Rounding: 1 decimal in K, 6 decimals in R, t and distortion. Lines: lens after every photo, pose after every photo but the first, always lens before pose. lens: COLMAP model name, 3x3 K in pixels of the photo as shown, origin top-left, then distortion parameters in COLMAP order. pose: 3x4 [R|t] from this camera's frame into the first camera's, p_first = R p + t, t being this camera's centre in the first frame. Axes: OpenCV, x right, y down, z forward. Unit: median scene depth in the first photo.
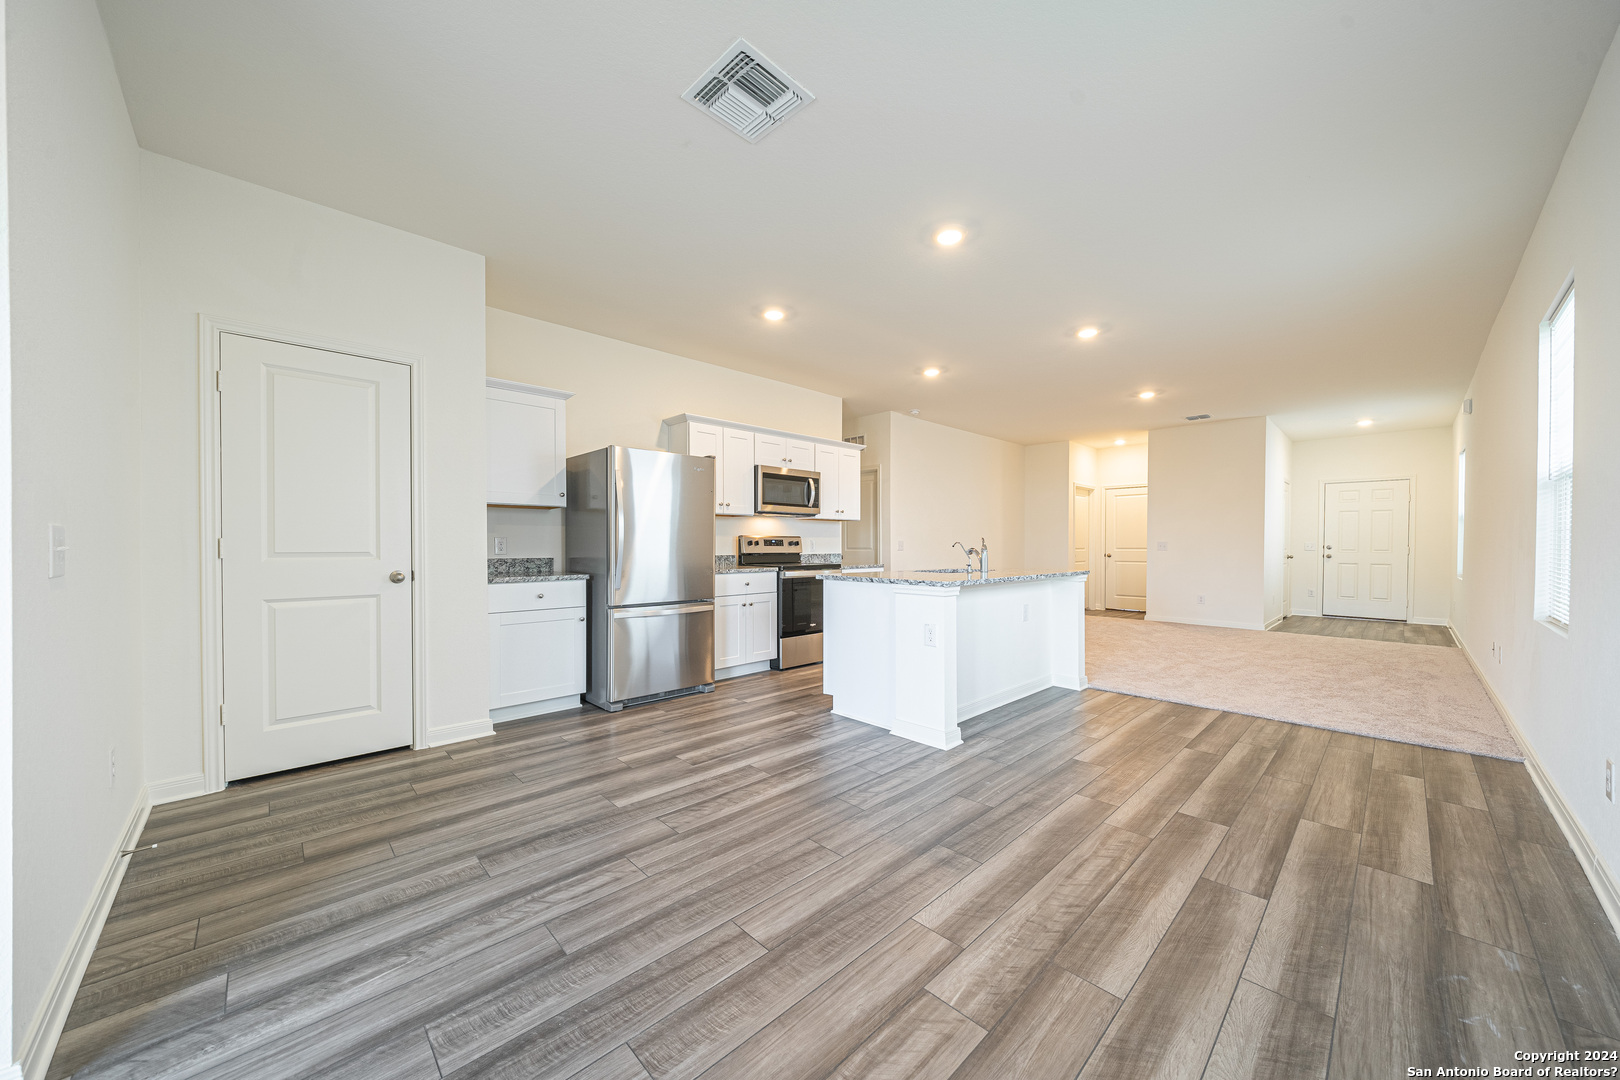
lens RADIAL K [[564.8, 0, 807.6], [0, 564.8, 553.9], [0, 0, 1]] dist [0.000545, 0.000034]
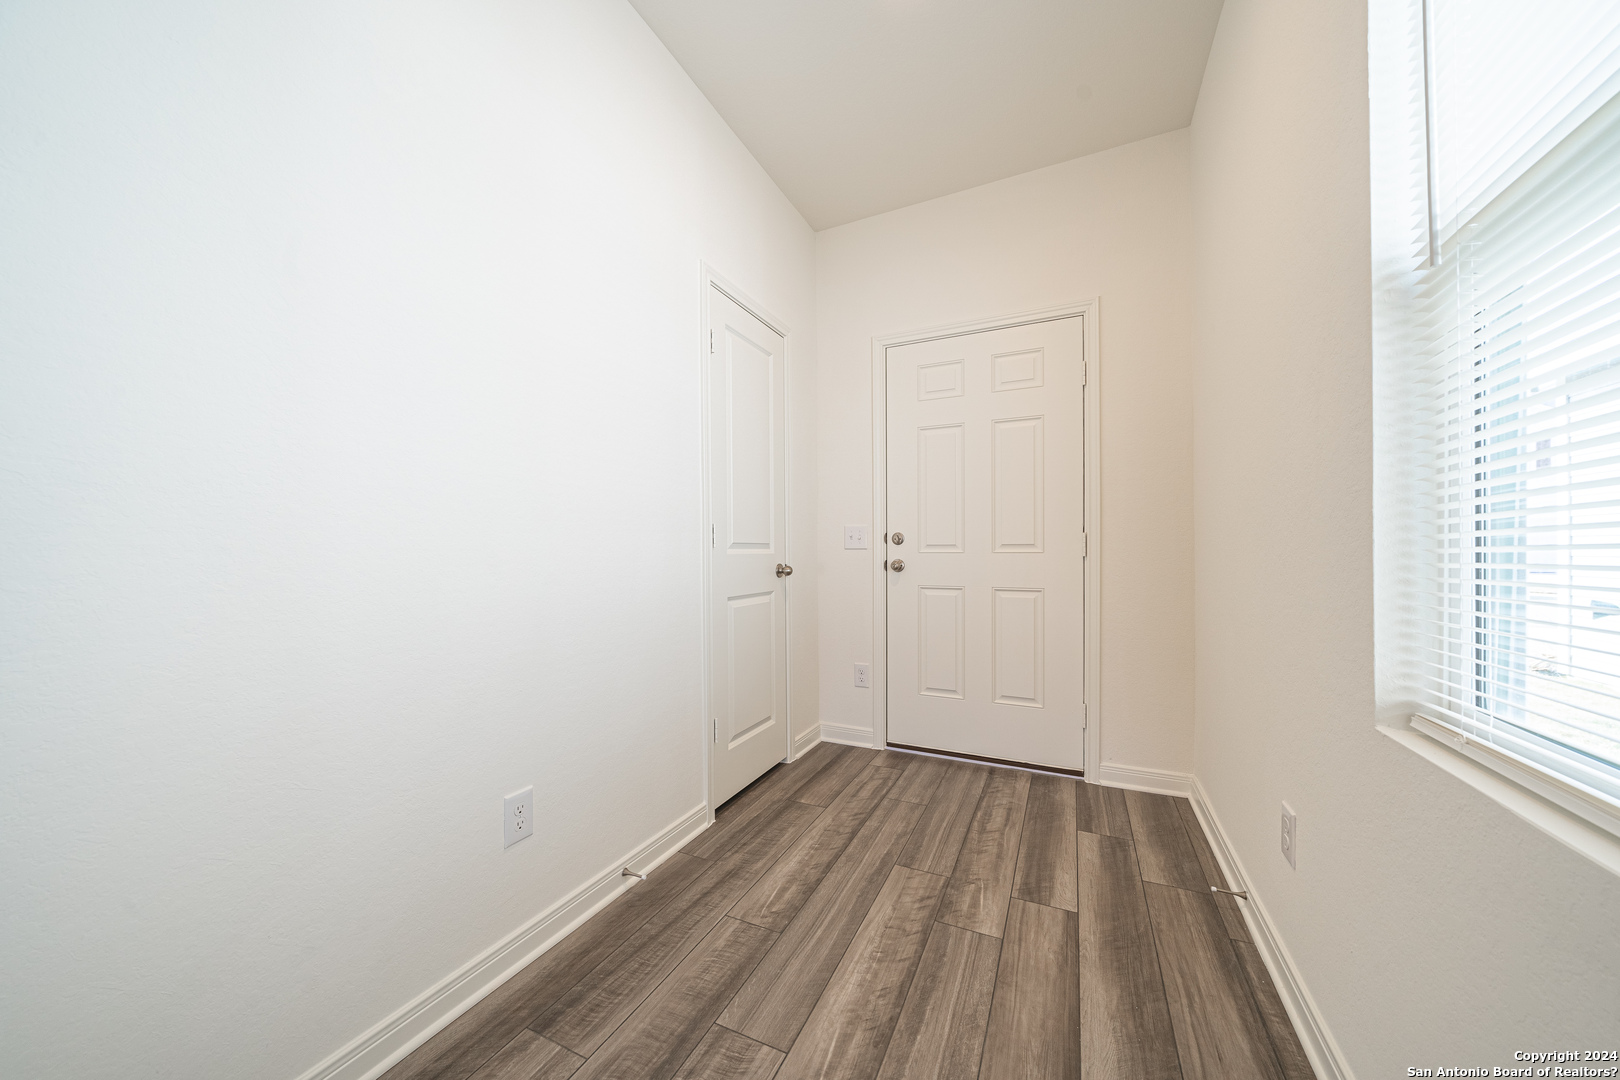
lens RADIAL K [[564.8, 0, 807.6], [0, 564.8, 553.9], [0, 0, 1]] dist [0.000545, 0.000034]
pose [[0.933769, -0.012694, 0.357650, 1.245305], [0.018696, 0.999736, -0.013328, 0.001139], [-0.357387, 0.019132, 0.933760, 1.173762]]
